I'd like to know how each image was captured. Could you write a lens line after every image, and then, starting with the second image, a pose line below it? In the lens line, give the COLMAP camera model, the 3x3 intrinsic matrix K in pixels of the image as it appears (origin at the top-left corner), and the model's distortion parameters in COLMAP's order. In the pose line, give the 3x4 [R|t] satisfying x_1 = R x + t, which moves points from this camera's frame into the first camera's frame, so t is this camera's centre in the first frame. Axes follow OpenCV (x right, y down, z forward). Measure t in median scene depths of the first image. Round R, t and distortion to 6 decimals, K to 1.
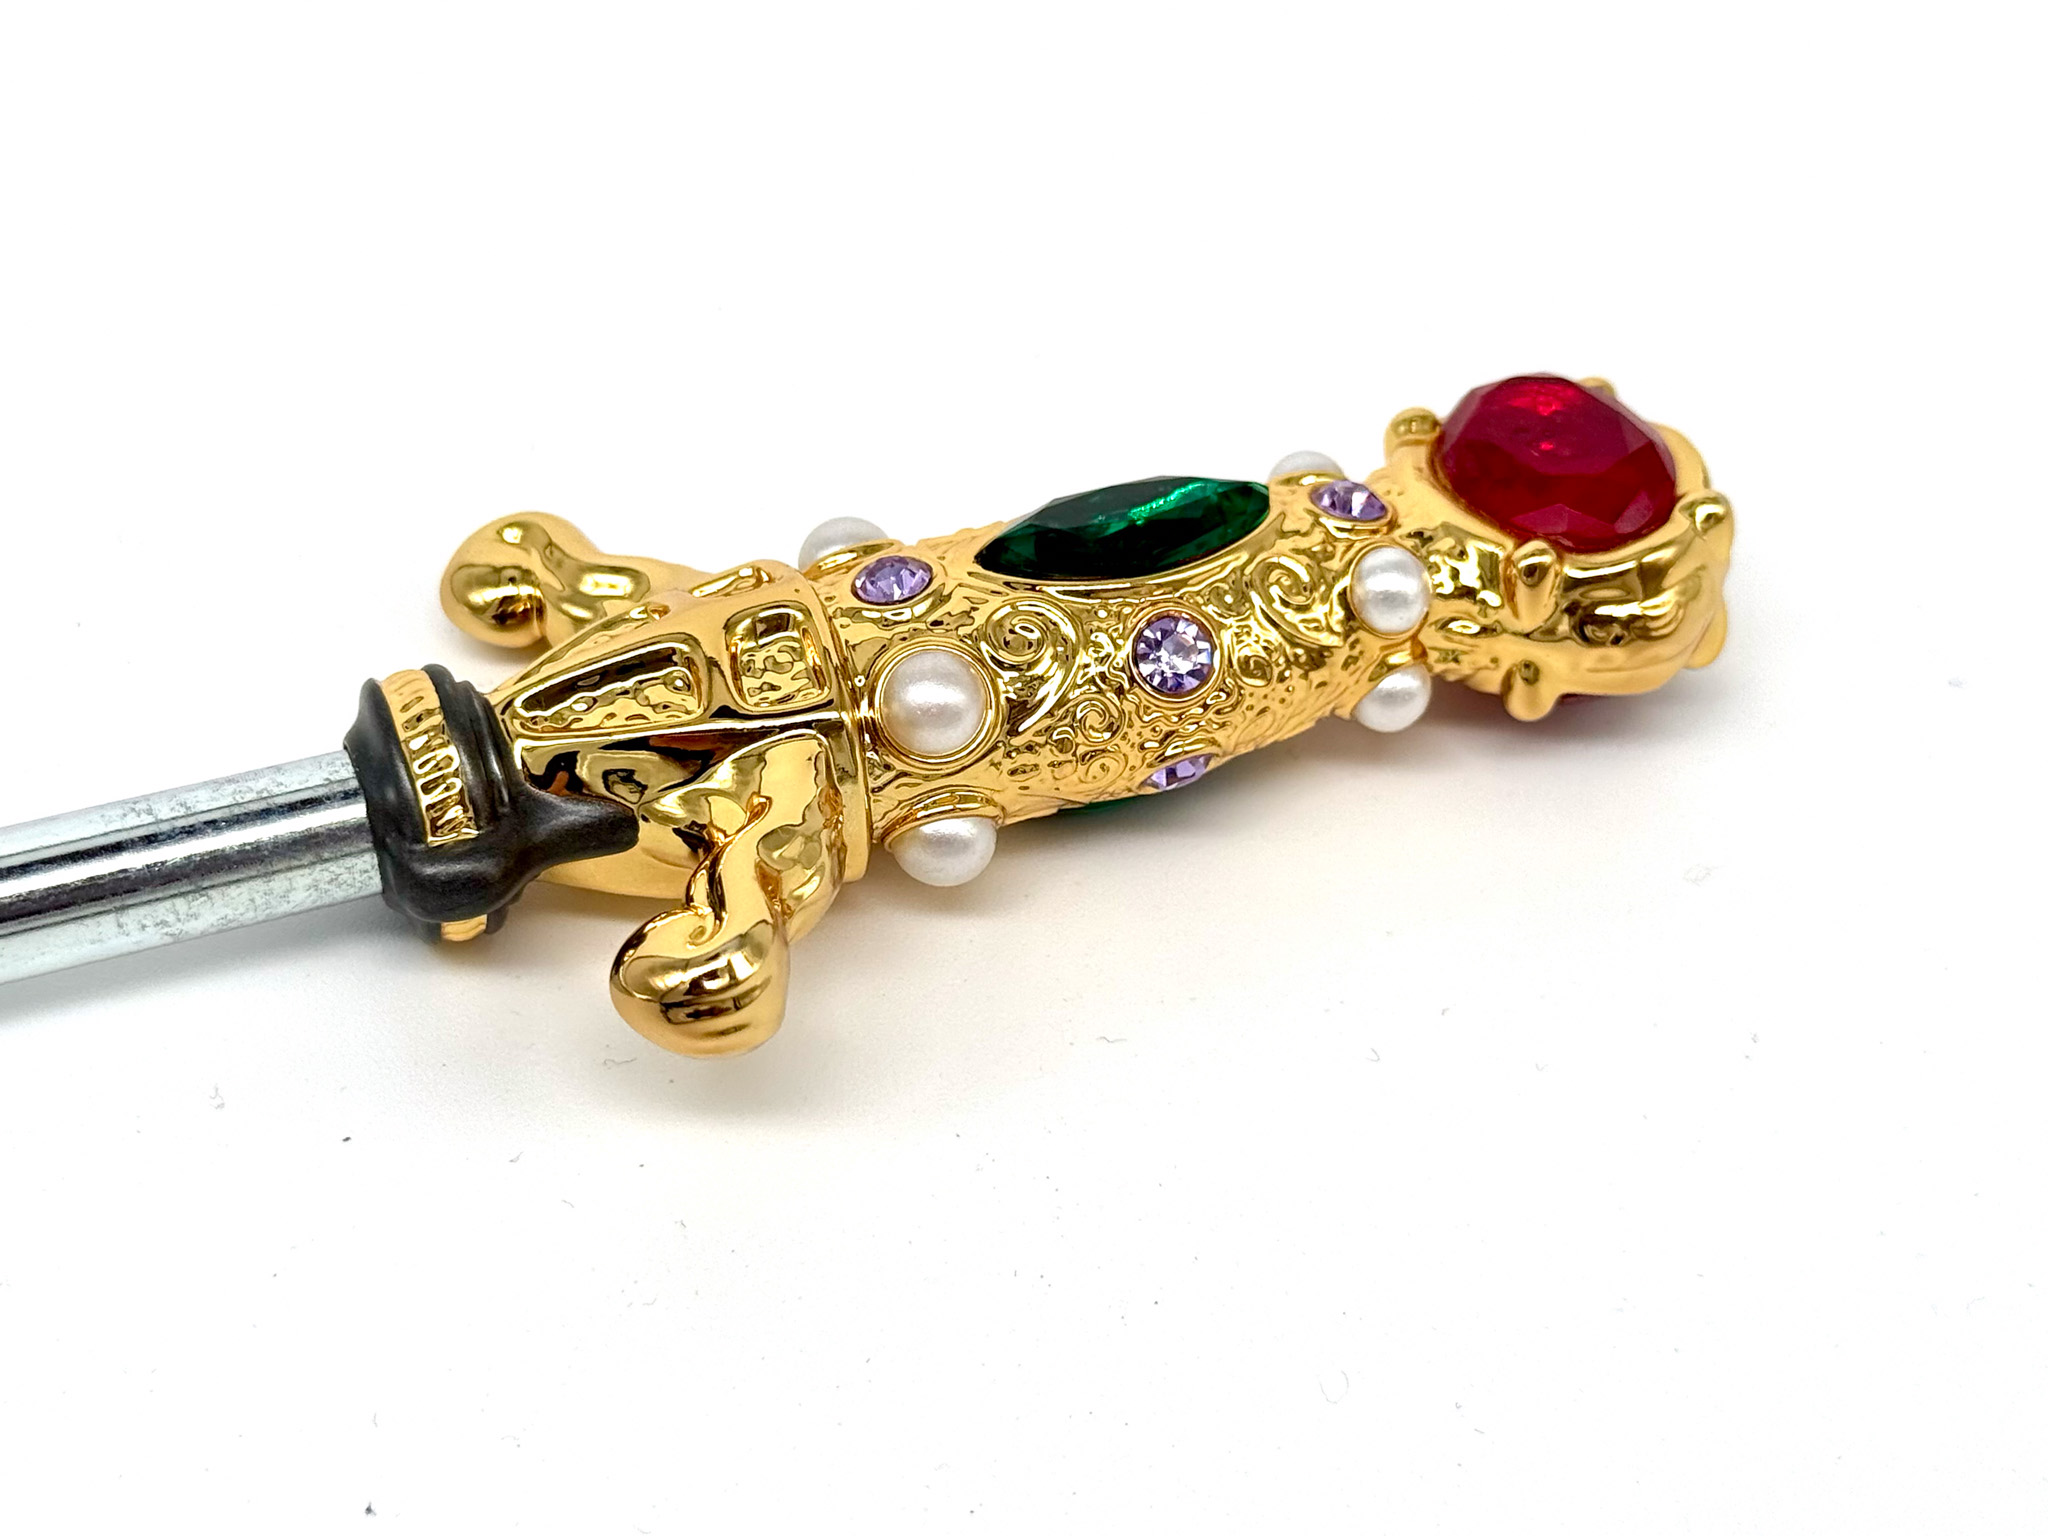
lens RADIAL K [[3776.6, 0, 1024.0], [0, 3776.6, 768.0], [0, 0, 1]] dist [0.053849, 0.183401]
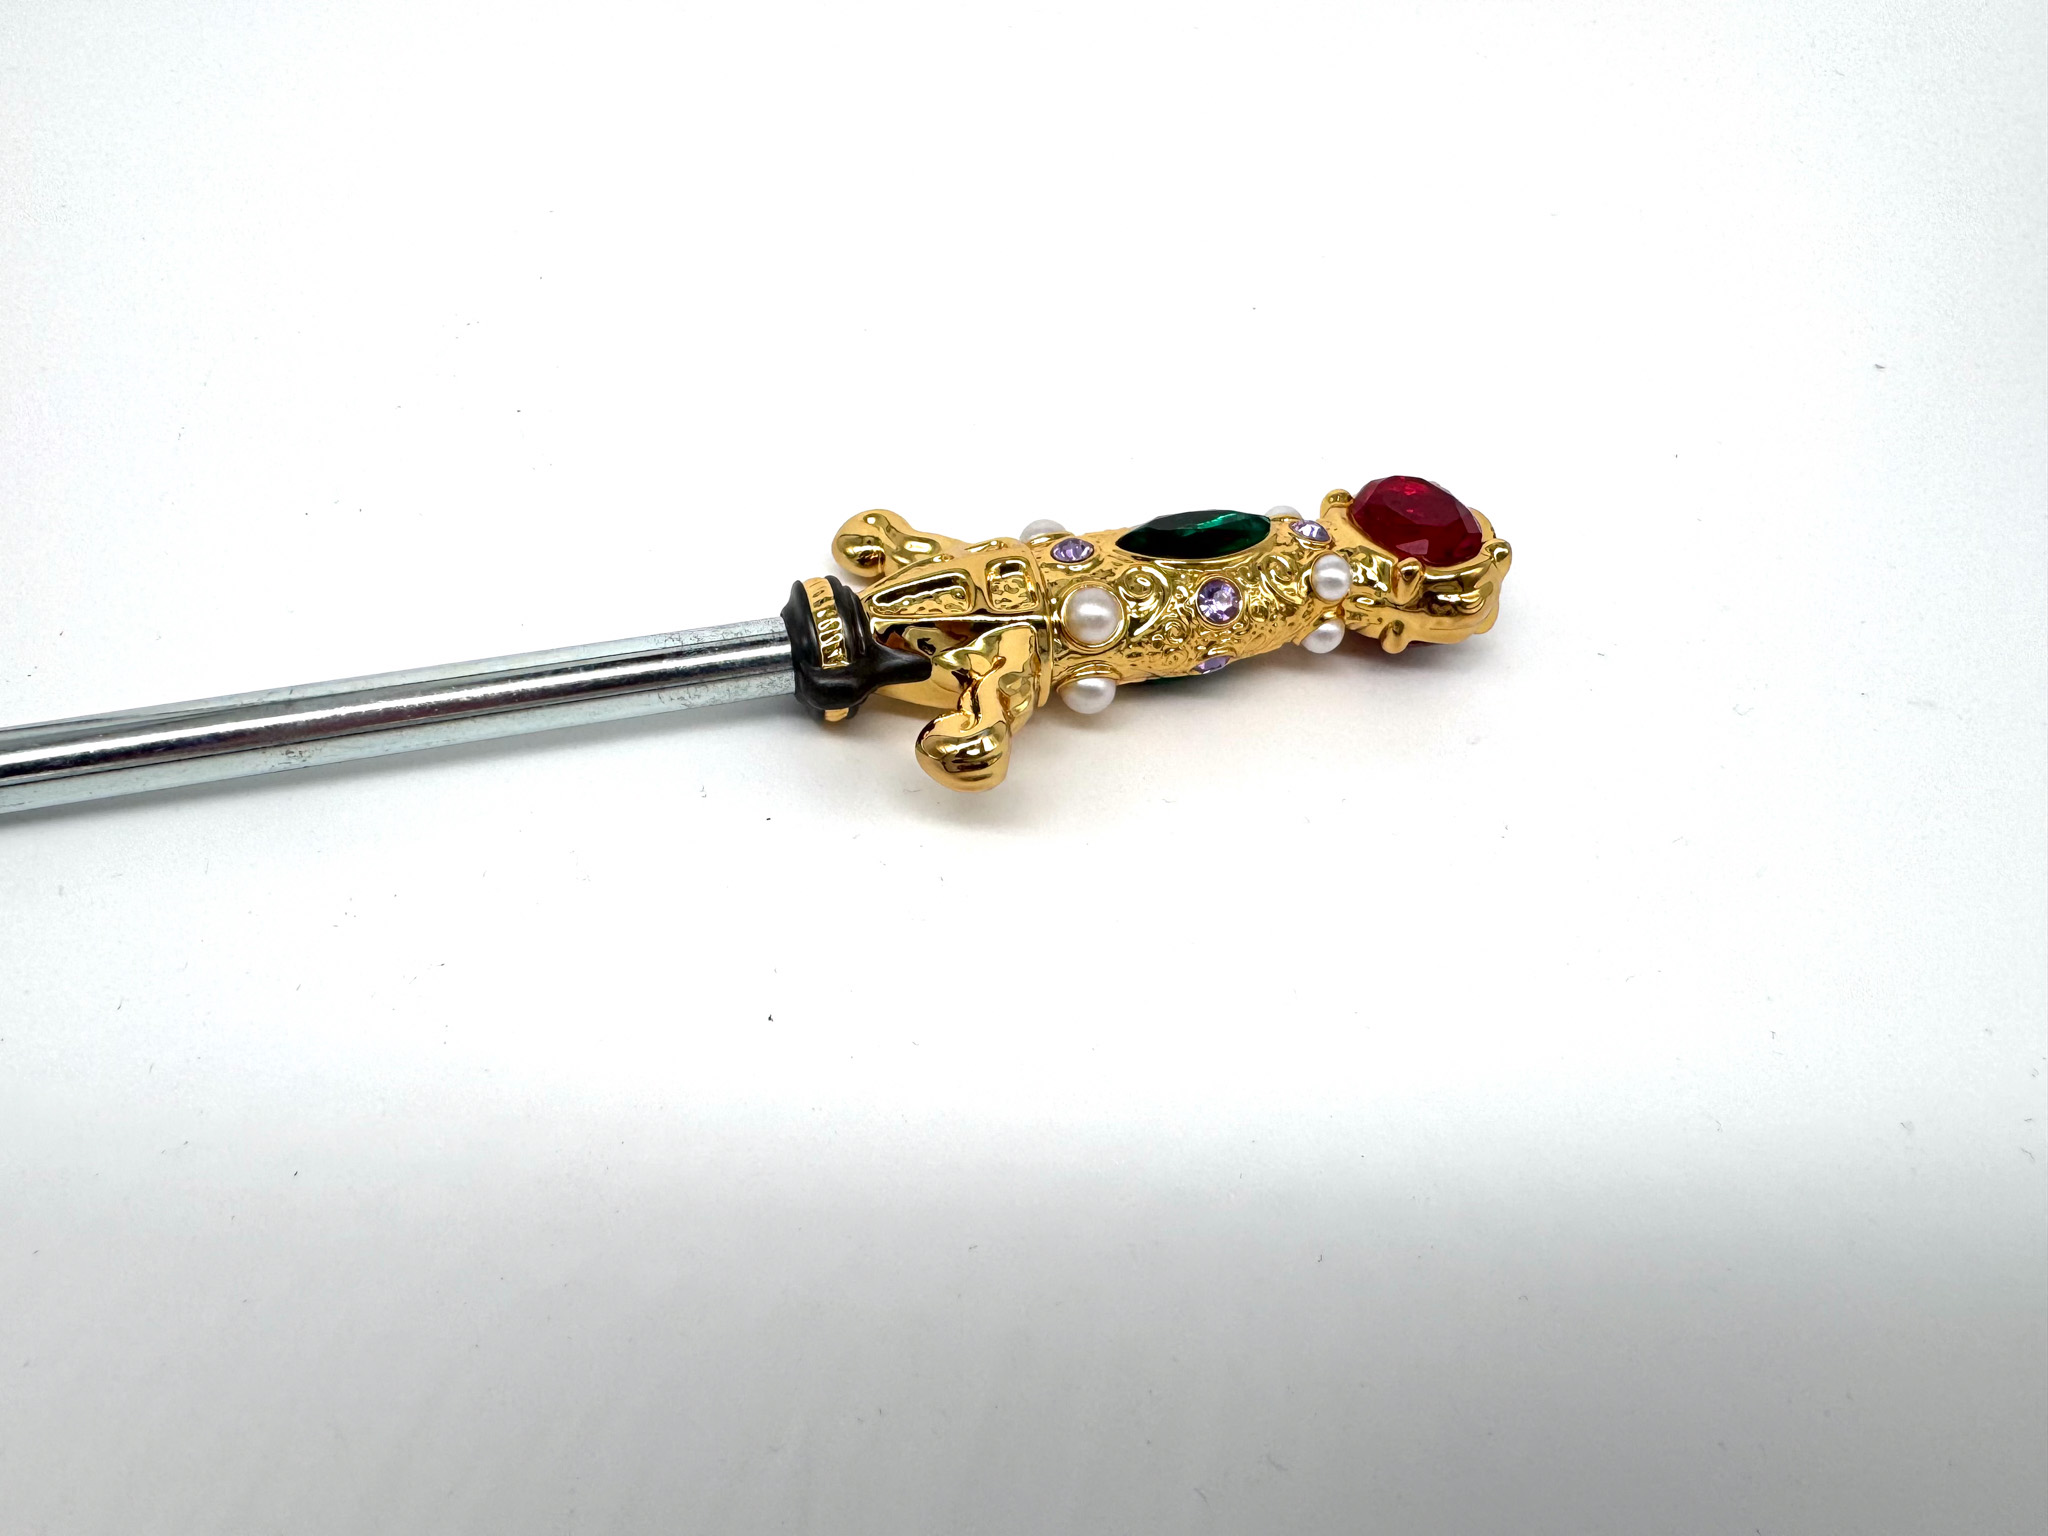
lens RADIAL K [[1425.7, 0, 919.7], [0, 1425.7, 769.7], [0, 0, 1]] dist [-0.026056, 0.000193]
pose [[0.994979, 0.082073, -0.057277, -0.061244], [-0.078987, 0.995400, 0.054212, 0.027052], [0.061463, -0.049416, 0.996885, 0.276932]]
